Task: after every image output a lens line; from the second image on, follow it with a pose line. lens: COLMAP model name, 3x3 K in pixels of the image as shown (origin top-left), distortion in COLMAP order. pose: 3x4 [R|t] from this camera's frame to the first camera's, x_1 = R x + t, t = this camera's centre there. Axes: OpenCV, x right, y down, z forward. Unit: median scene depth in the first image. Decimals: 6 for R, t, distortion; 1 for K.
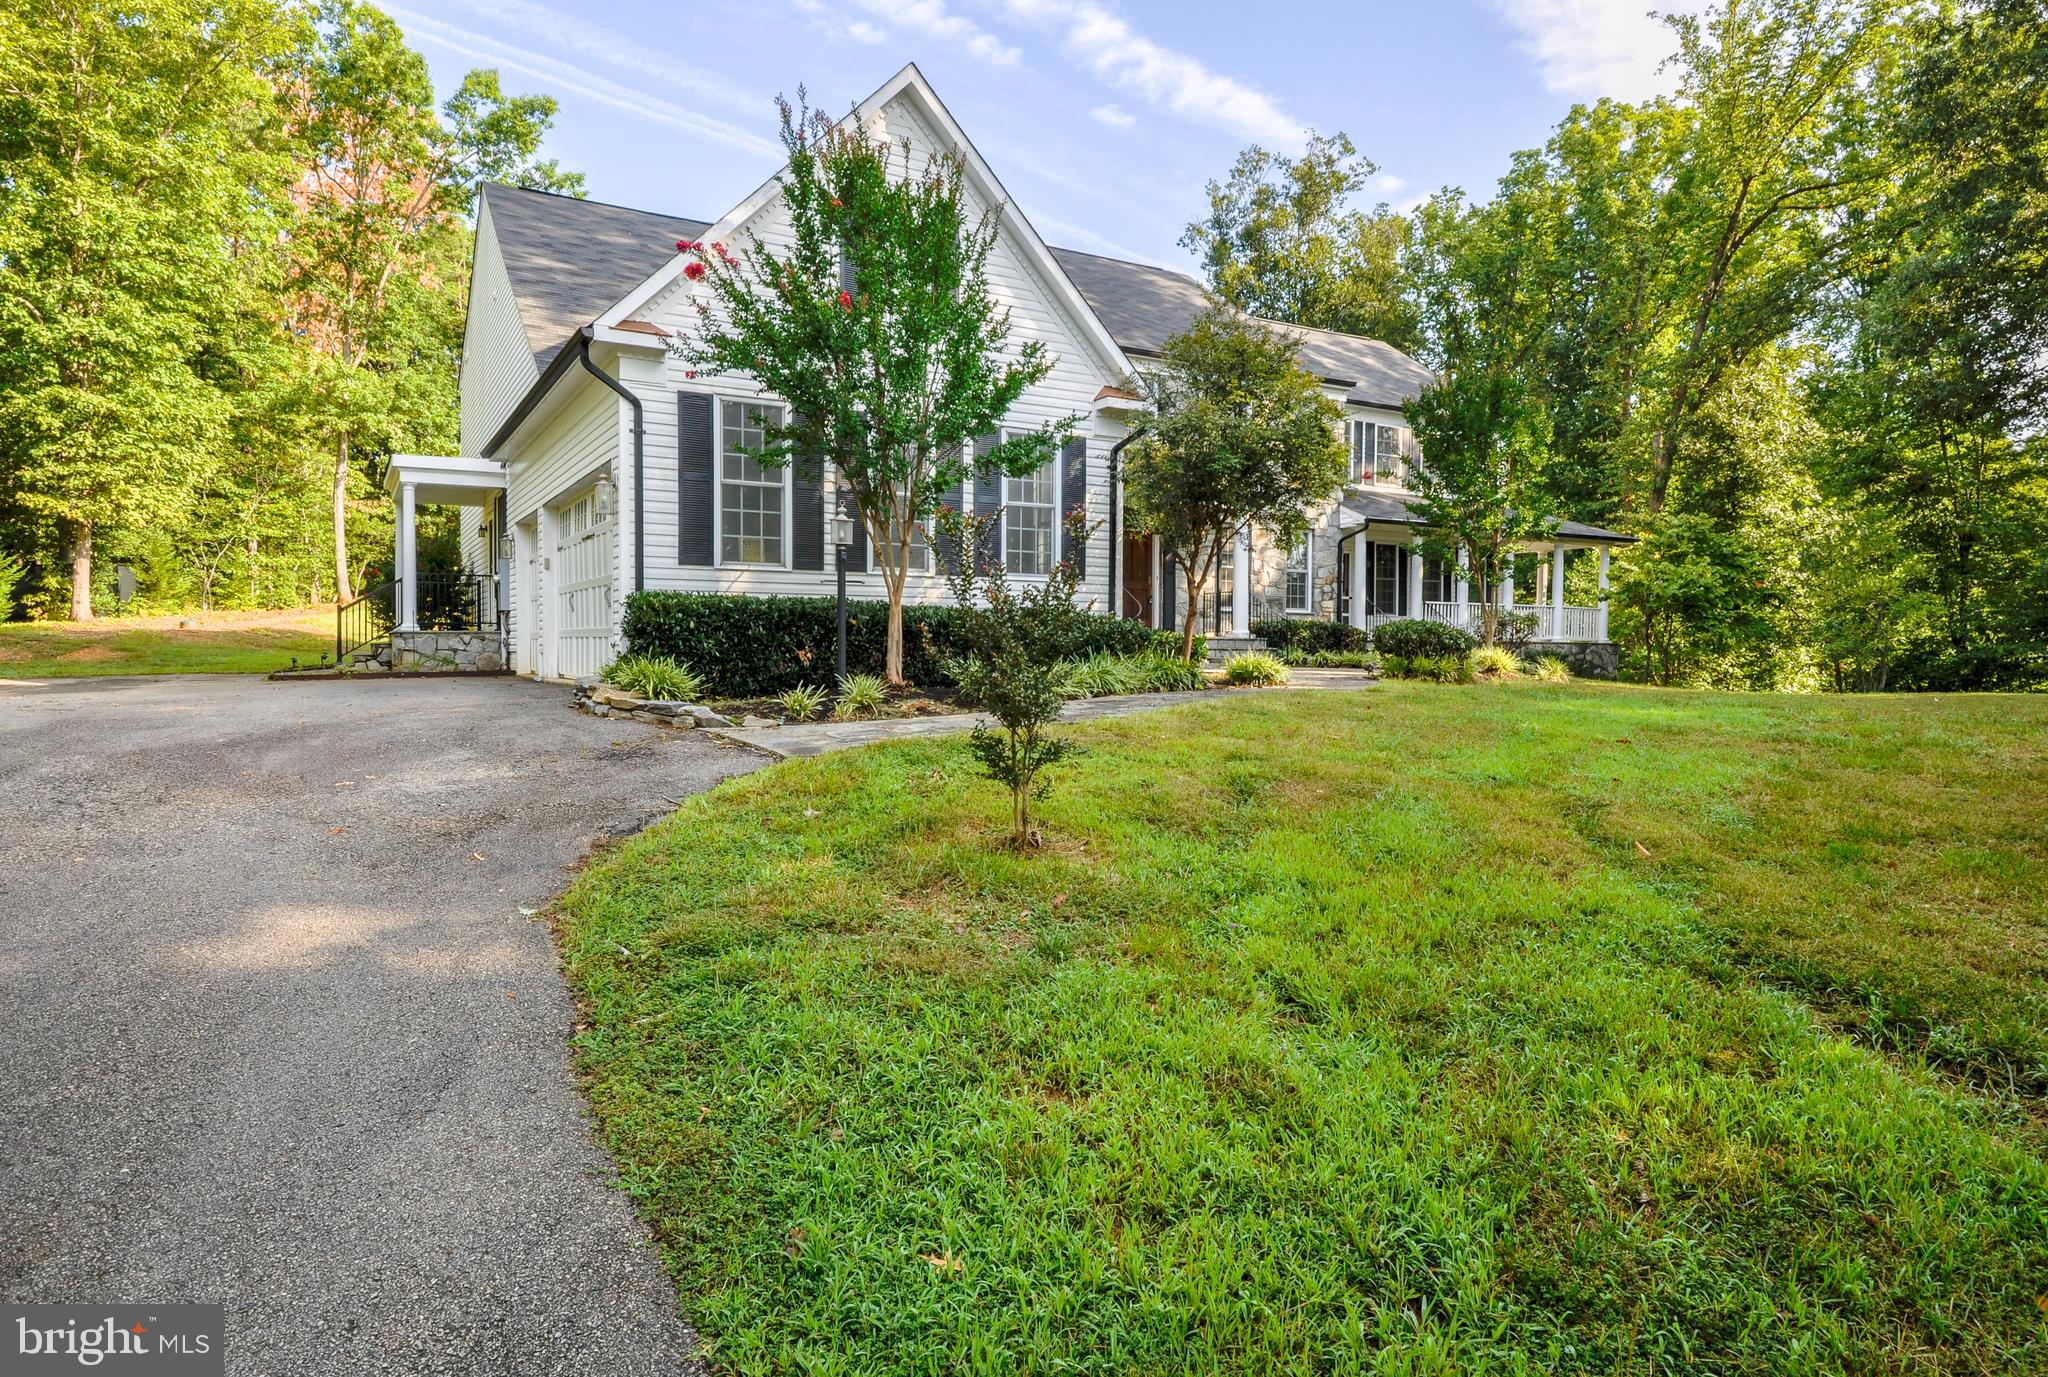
lens RADIAL K [[1187.4, 0, 1024.0], [0, 1187.4, 688.5], [0, 0, 1]] dist [0.000621, 0.000231]
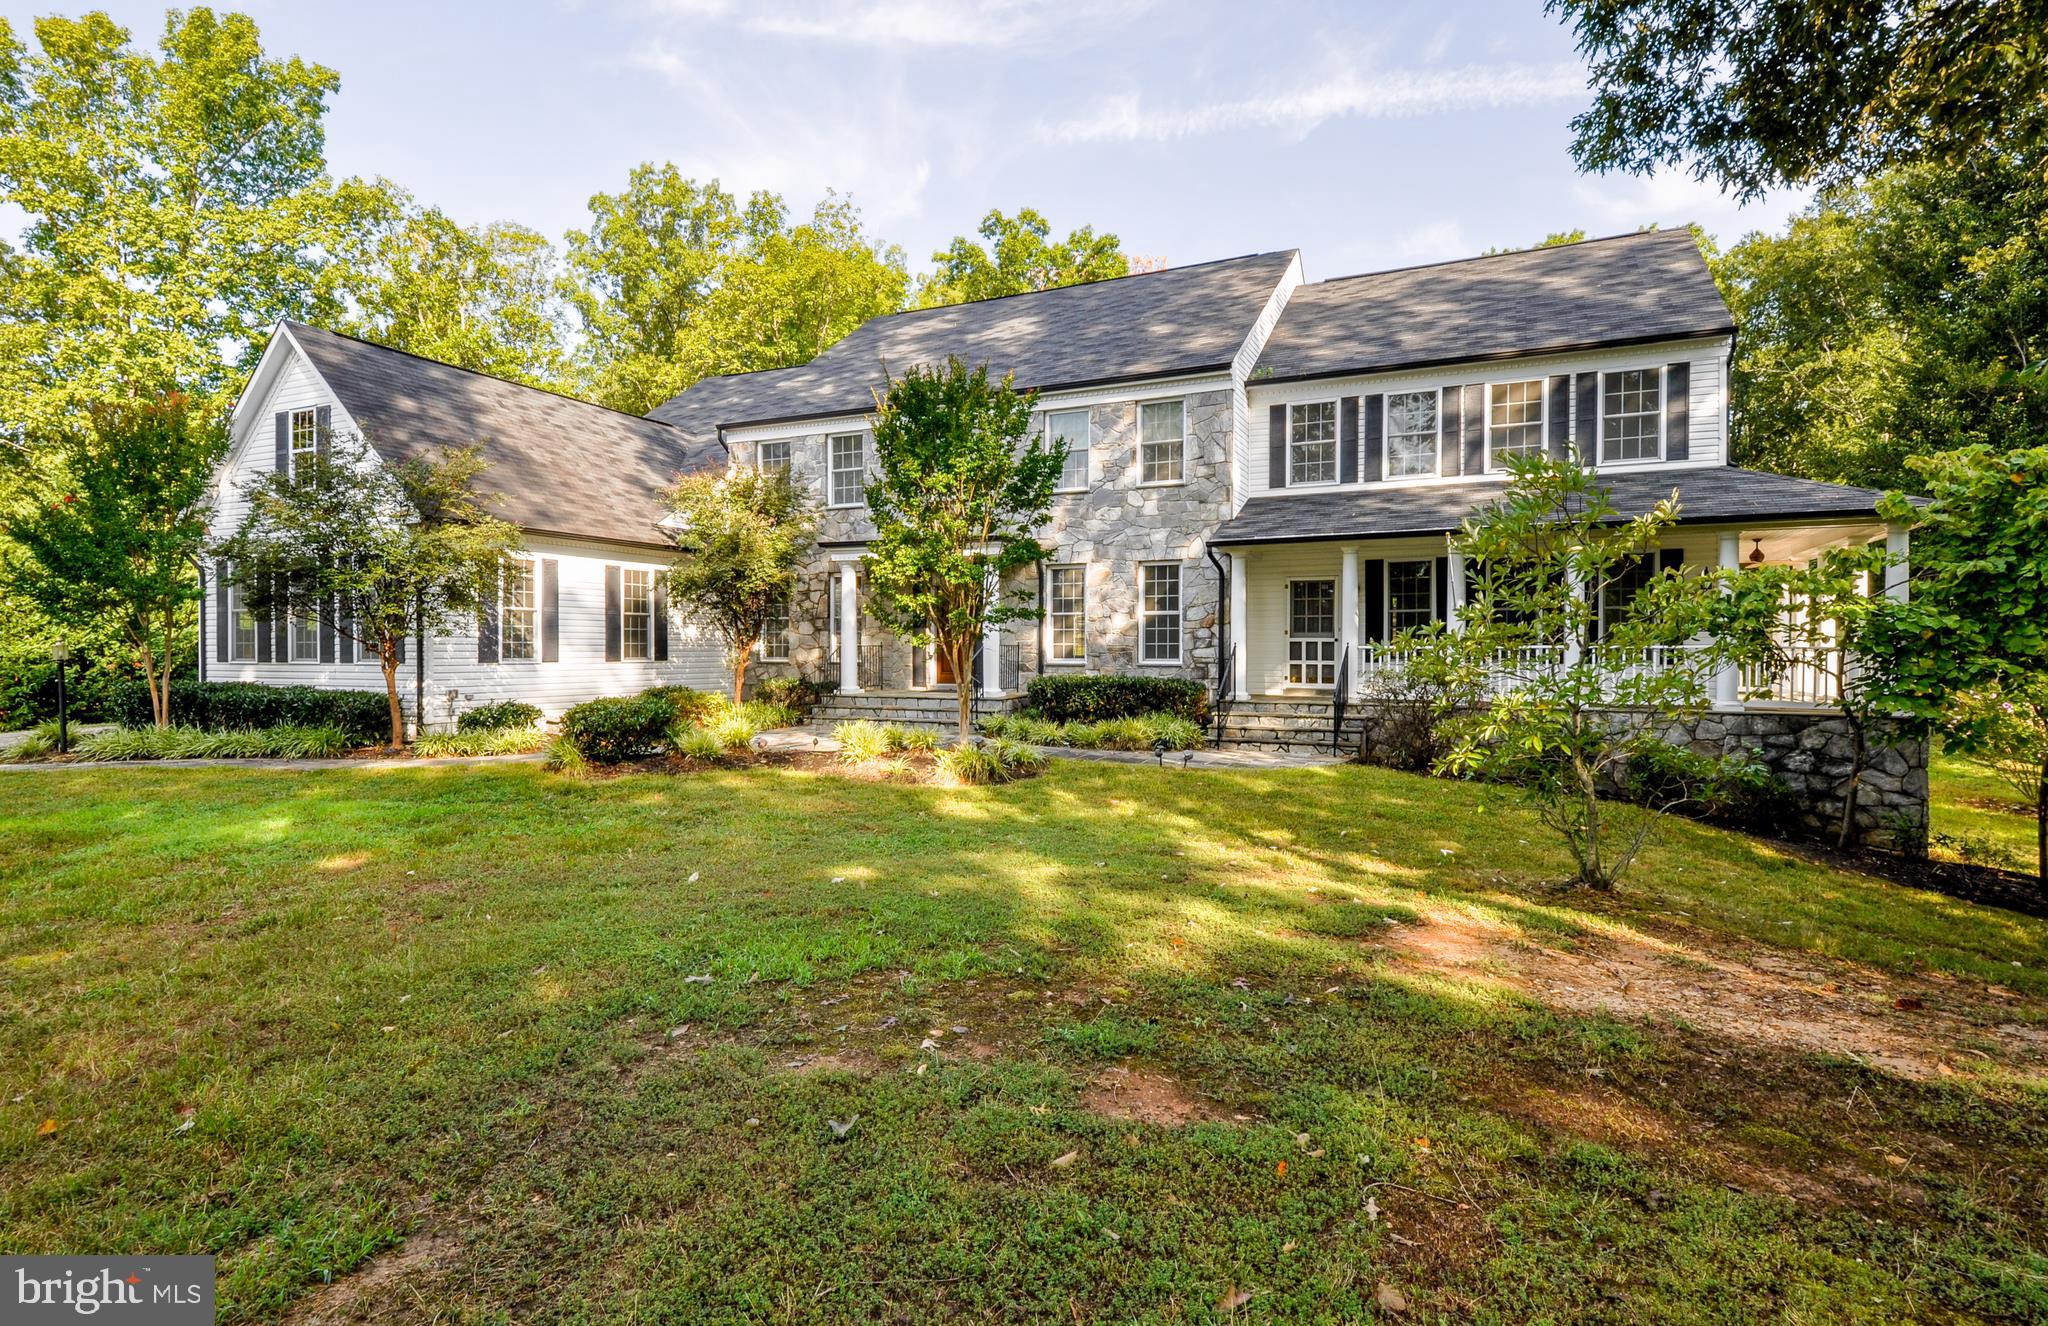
lens RADIAL K [[1045.7, 0, 1024.0], [0, 1045.7, 663.0], [0, 0, 1]] dist [0.000757, -0.000068]
pose [[0.561601, 0.007489, -0.827375, 0.639073], [-0.025277, 0.999648, -0.008109, -0.046922], [0.827022, 0.025467, 0.561592, 0.431548]]
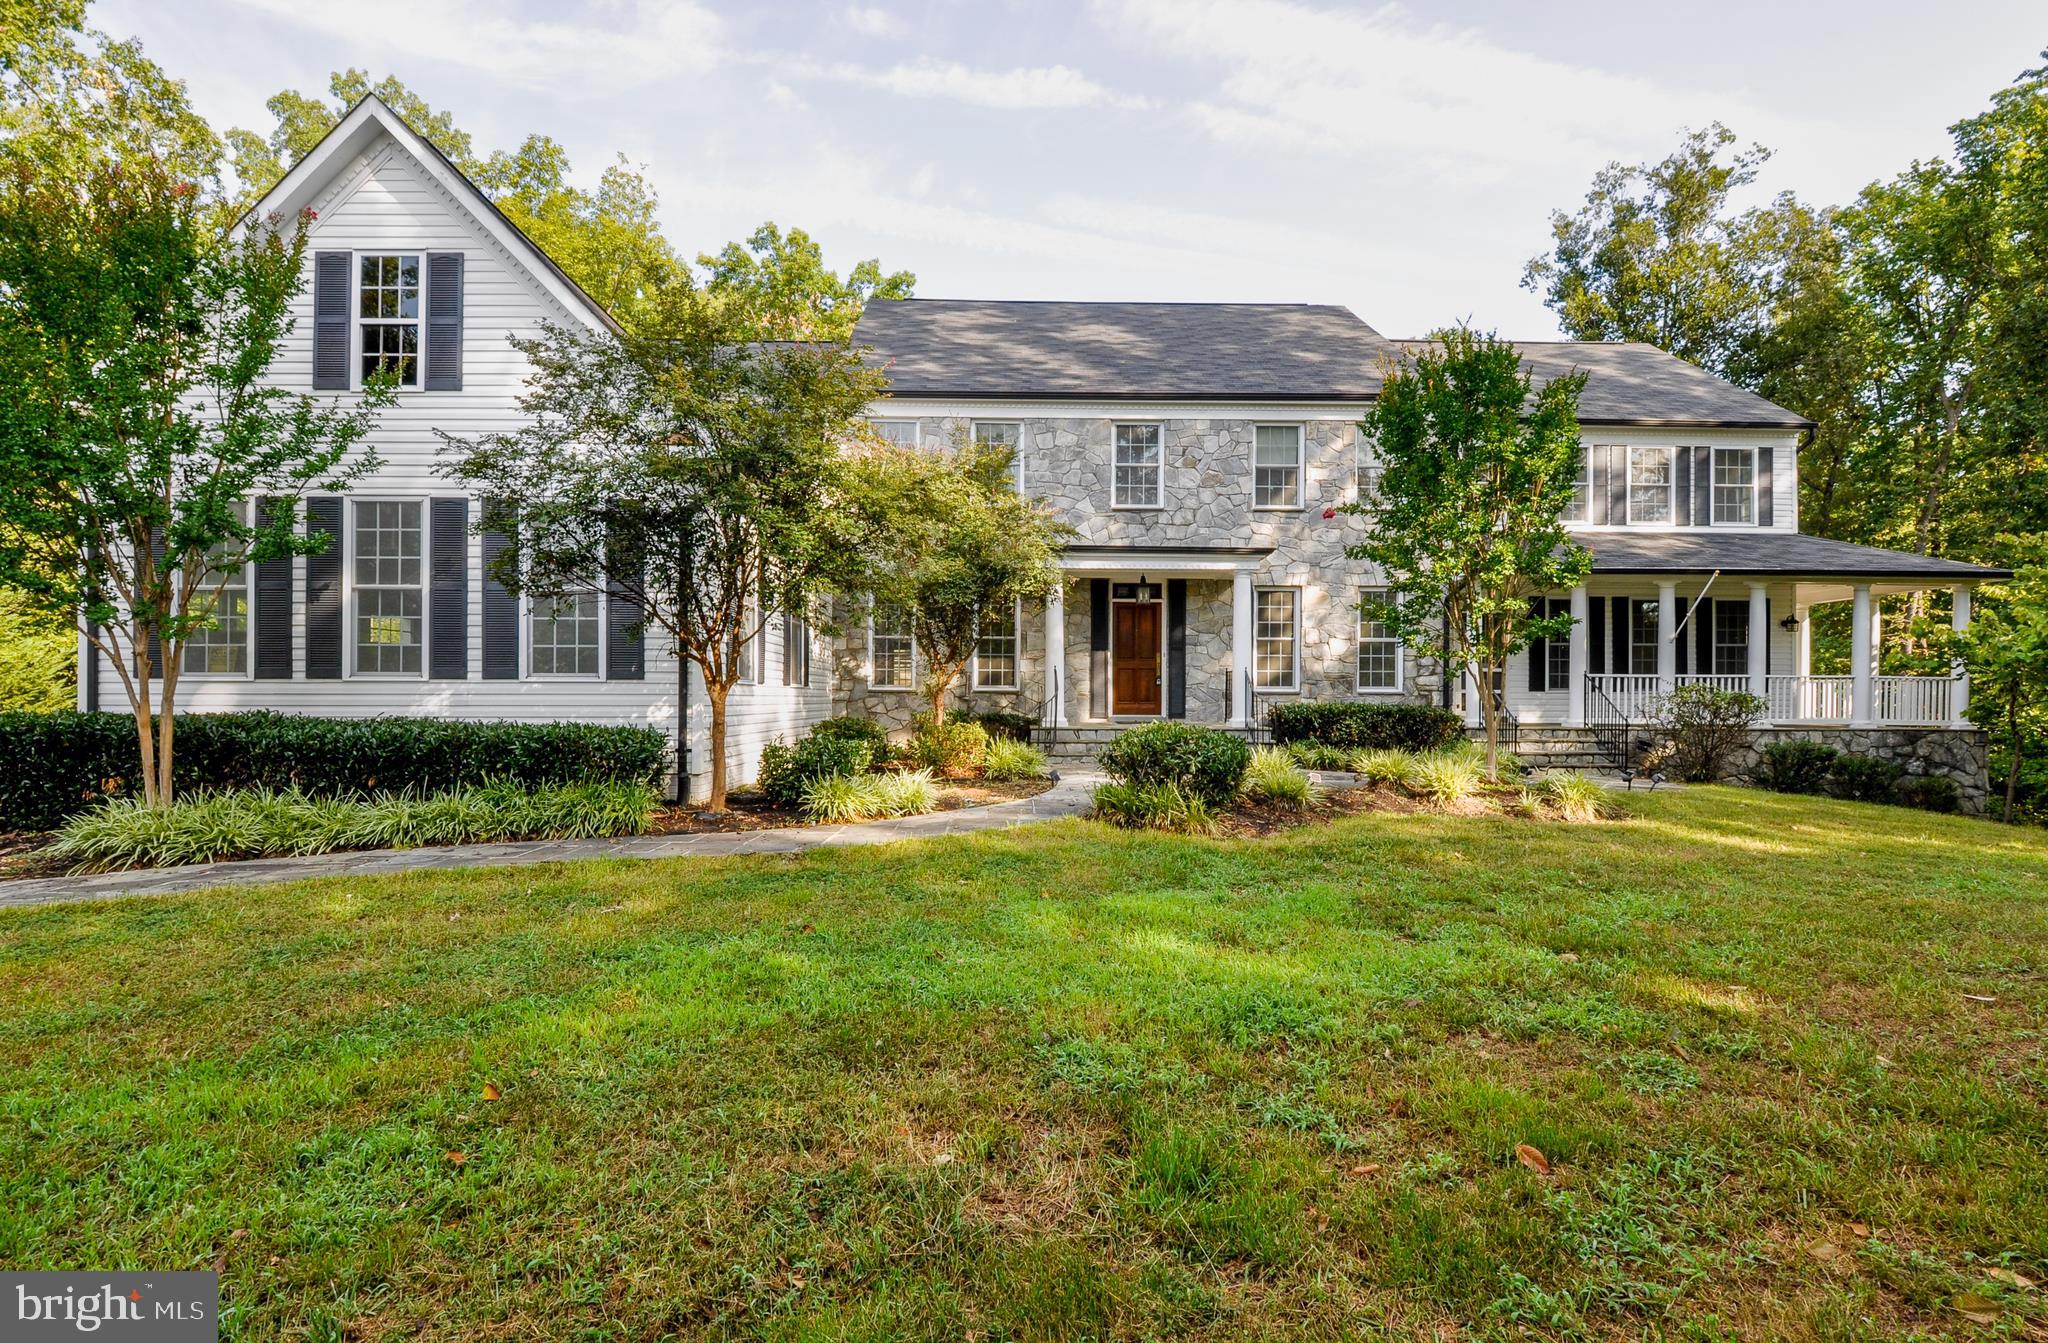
lens RADIAL K [[972.8, 0, 1026.9], [0, 972.8, 705.2], [0, 0, 1]] dist [-0.021617, -0.000468]
pose [[0.869866, 0.003385, -0.493276, 0.286872], [-0.016850, 0.999597, -0.022853, -0.030046], [0.493000, 0.028191, 0.869573, 0.262330]]
